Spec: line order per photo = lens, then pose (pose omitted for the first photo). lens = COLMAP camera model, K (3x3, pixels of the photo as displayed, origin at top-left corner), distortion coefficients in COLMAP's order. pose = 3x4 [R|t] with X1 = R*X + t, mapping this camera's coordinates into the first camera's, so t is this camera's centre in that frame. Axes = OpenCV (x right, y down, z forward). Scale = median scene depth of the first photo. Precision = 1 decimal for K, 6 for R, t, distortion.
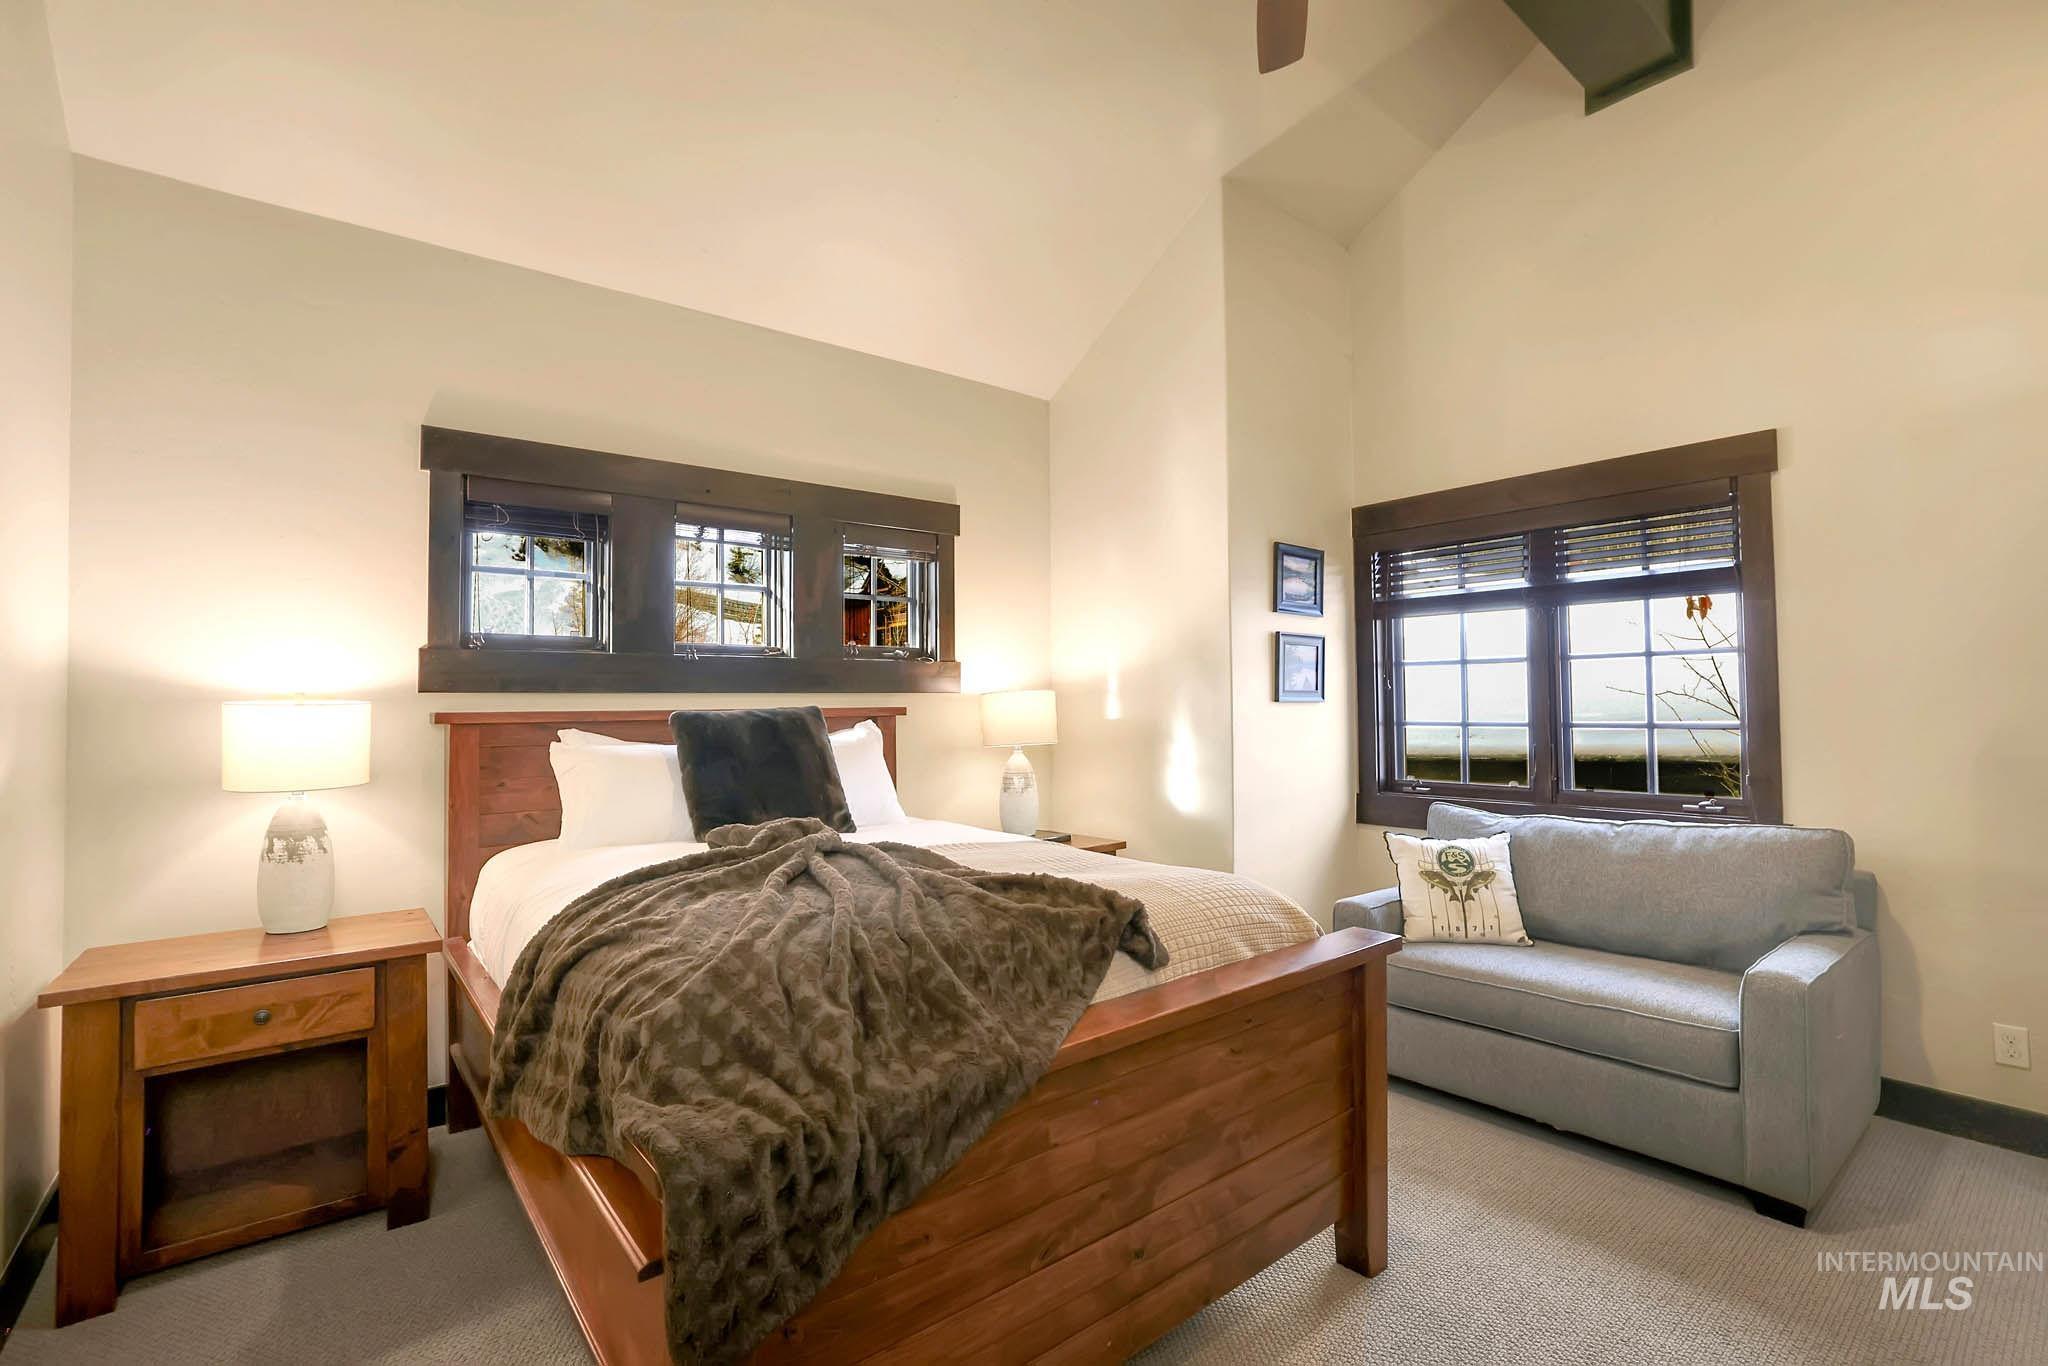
lens RADIAL K [[887.2, 0, 1024.4], [0, 887.2, 698.3], [0, 0, 1]] dist [-0.055144, 0.000451]
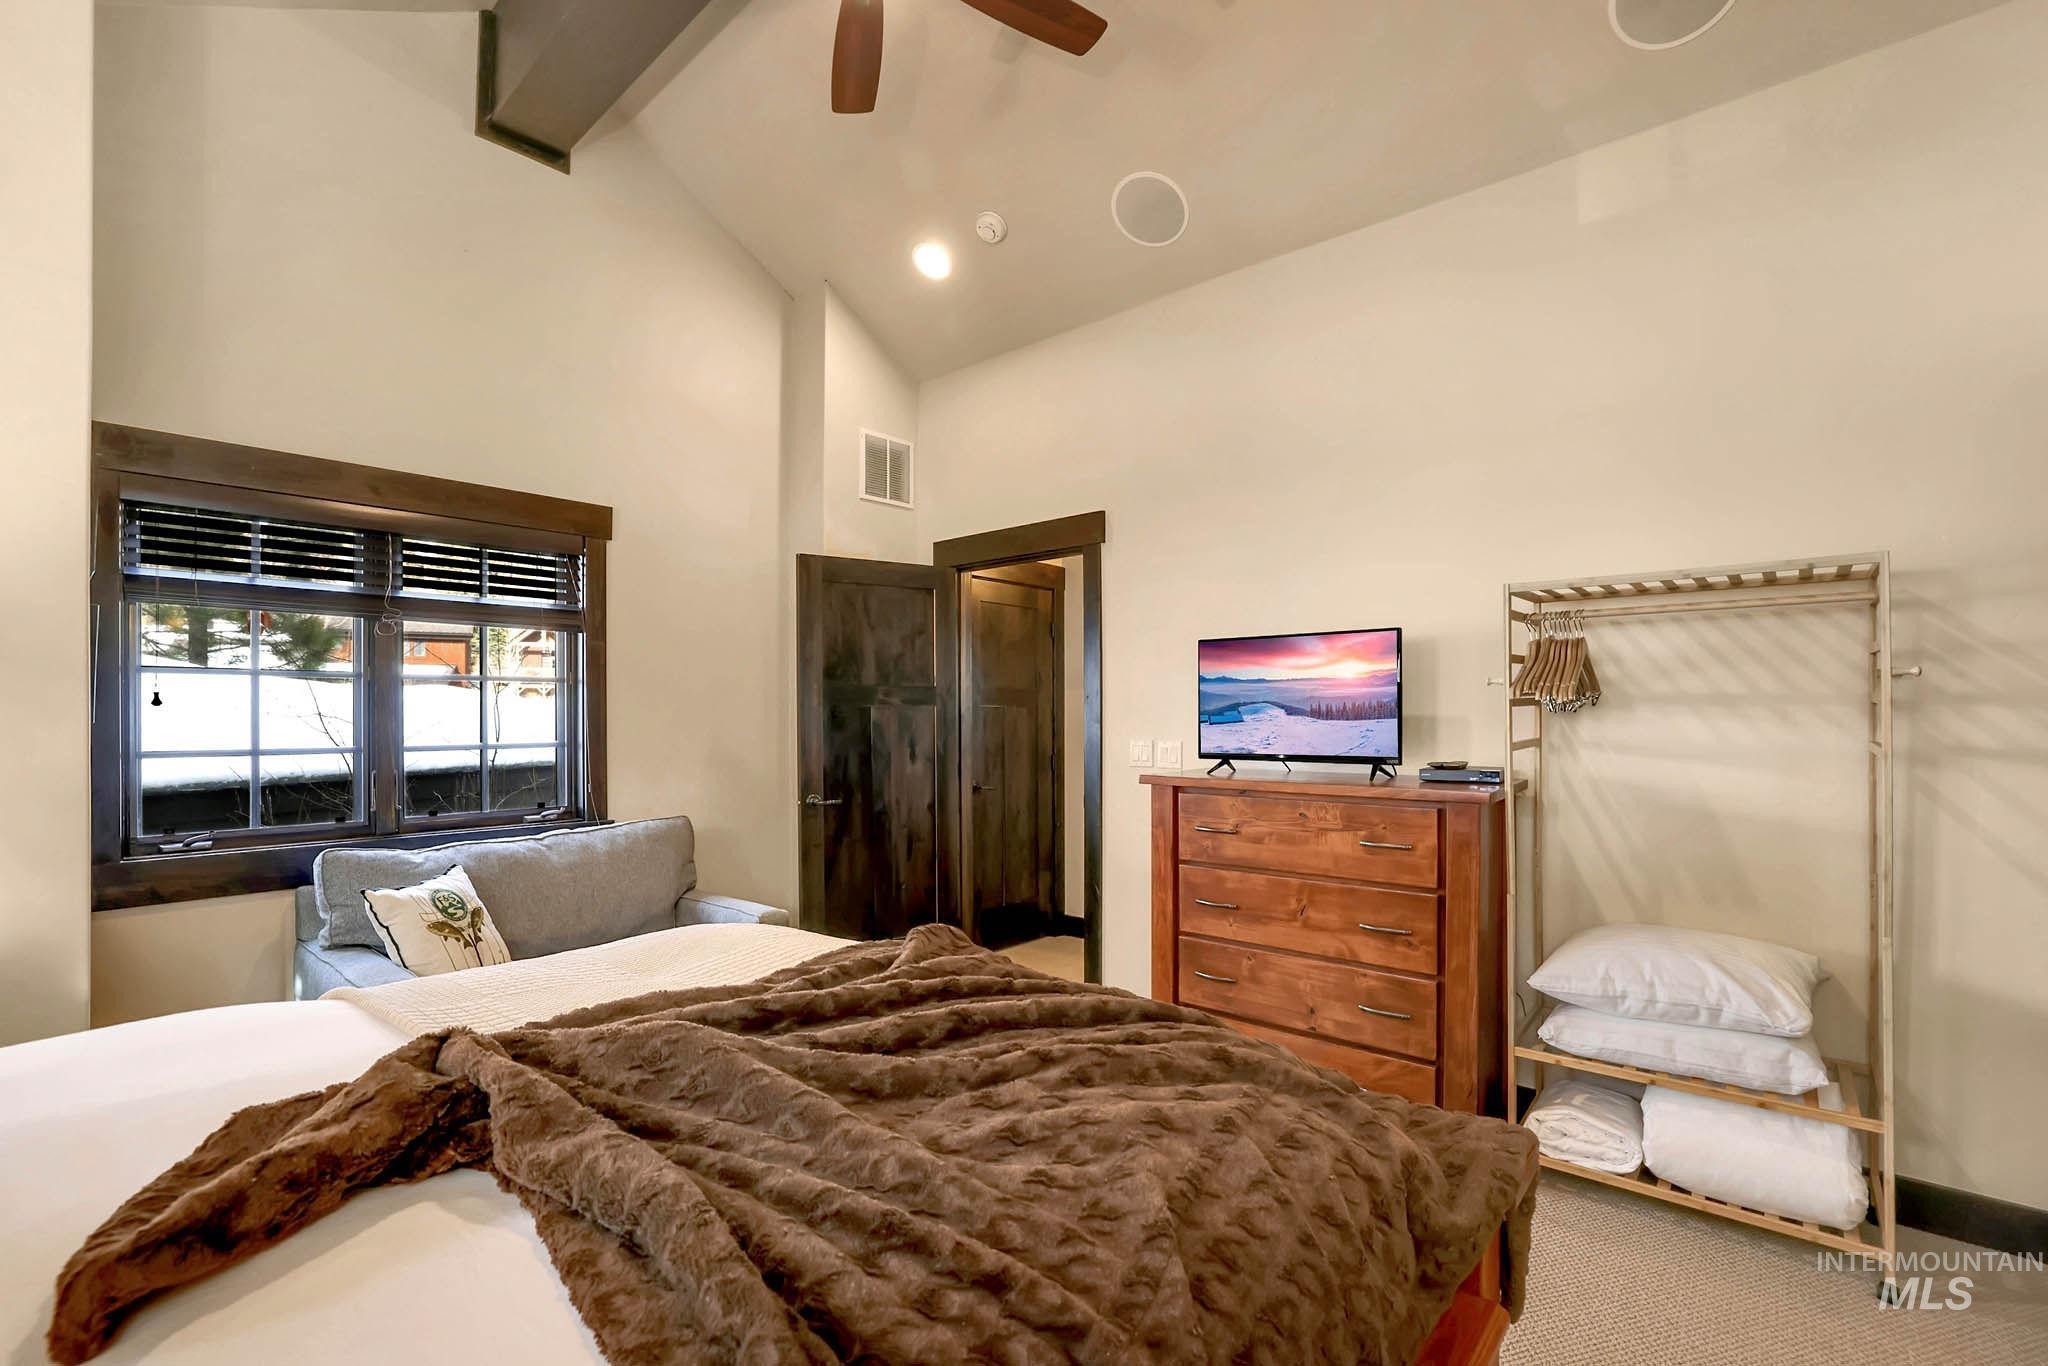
lens RADIAL K [[887.2, 0, 1024.4], [0, 887.2, 698.3], [0, 0, 1]] dist [-0.055144, 0.000451]
pose [[-0.146153, 0.027338, 0.988884, -0.409849], [-0.000315, 0.999617, -0.027681, 0.003315], [-0.989262, -0.004357, -0.146088, 0.509176]]
